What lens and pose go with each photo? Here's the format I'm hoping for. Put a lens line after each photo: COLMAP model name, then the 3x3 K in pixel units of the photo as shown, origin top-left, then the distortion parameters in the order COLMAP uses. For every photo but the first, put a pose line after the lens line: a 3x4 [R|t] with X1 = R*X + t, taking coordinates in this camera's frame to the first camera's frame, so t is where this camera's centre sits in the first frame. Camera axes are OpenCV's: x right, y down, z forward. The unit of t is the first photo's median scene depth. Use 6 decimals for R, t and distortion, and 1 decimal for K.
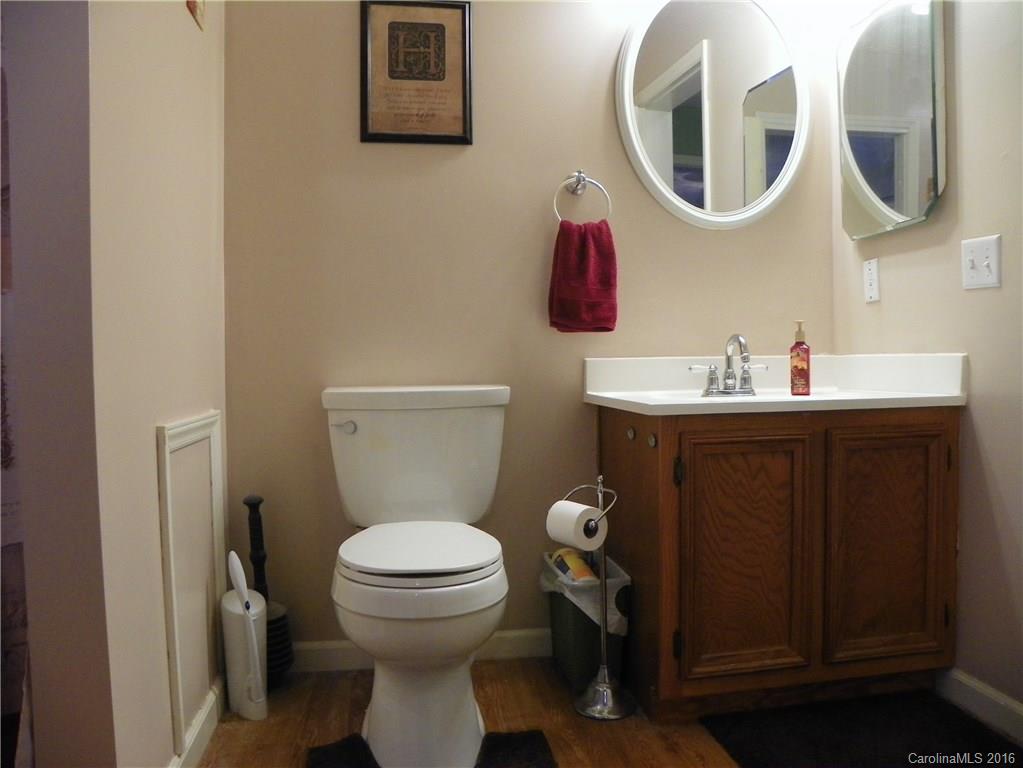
lens RADIAL K [[779.1, 0, 497.2], [0, 779.1, 389.4], [0, 0, 1]] dist [-0.150739, 0.088231]
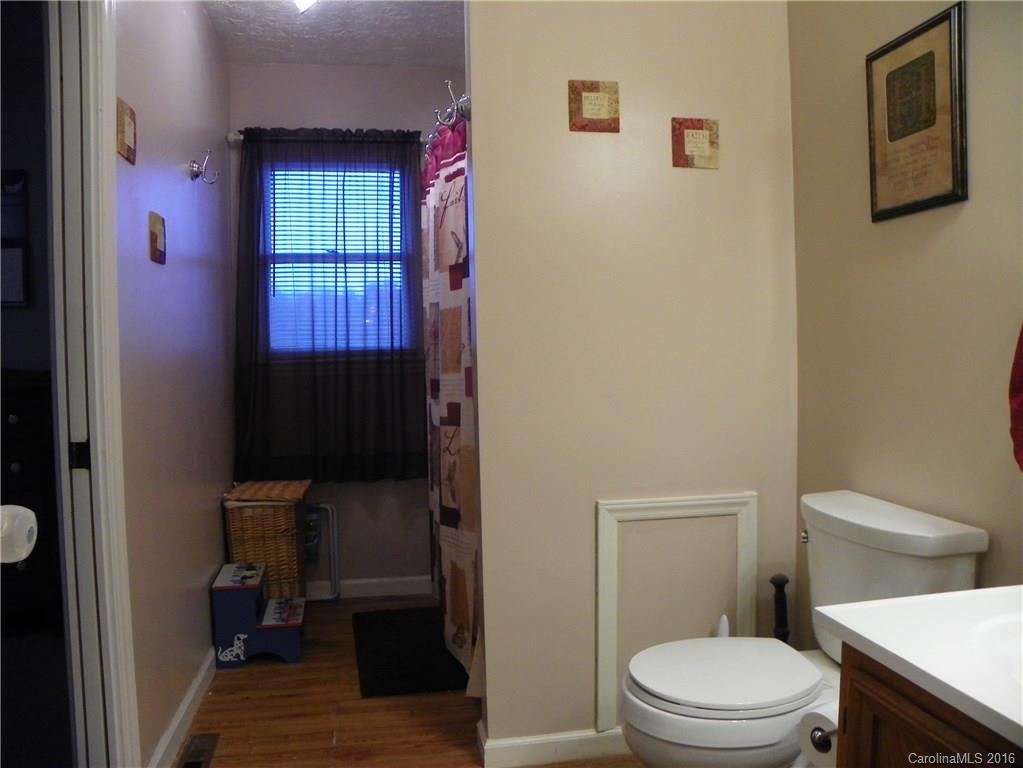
lens RADIAL K [[779.1, 0, 513.2], [0, 779.1, 387.7], [0, 0, 1]] dist [-0.150739, 0.088231]
pose [[0.013685, 0.065414, -0.997764, 0.761911], [-0.017538, 0.997720, 0.065171, -0.196510], [0.999753, 0.016607, 0.014801, 0.616335]]
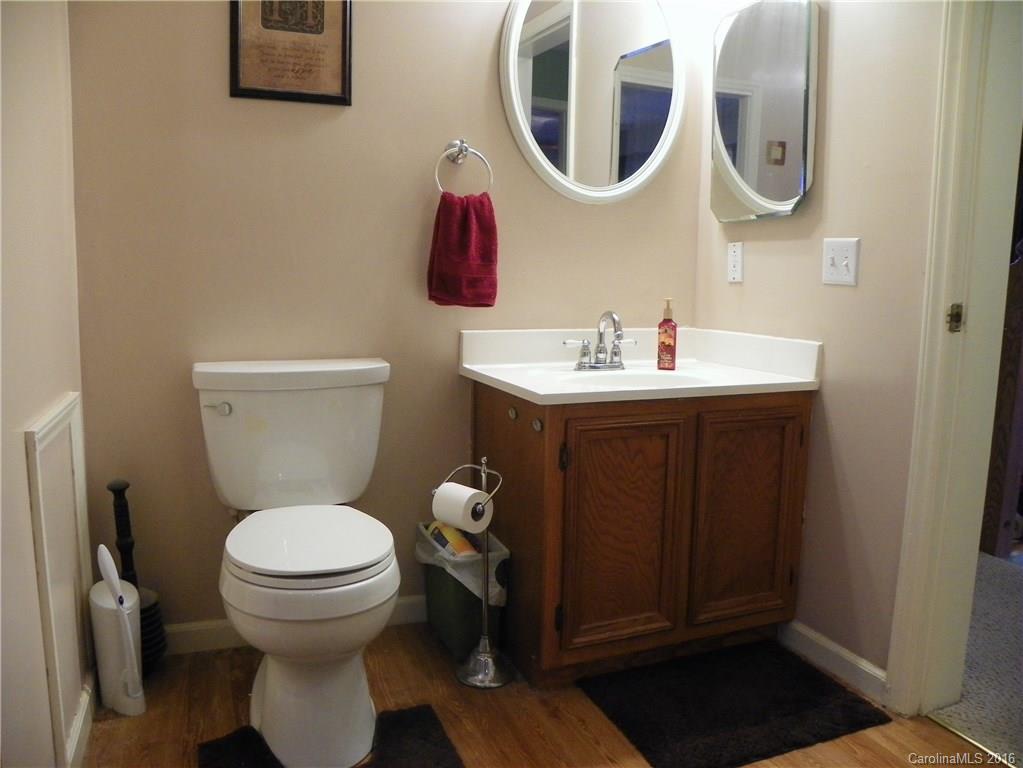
lens RADIAL K [[779.1, 0, 501.4], [0, 779.1, 393.3], [0, 0, 1]] dist [-0.150739, 0.088231]
pose [[0.974793, -0.004396, 0.223069, -0.069180], [-0.019053, 0.994513, 0.102861, -0.073750], [-0.222297, -0.104518, 0.969360, 0.015678]]
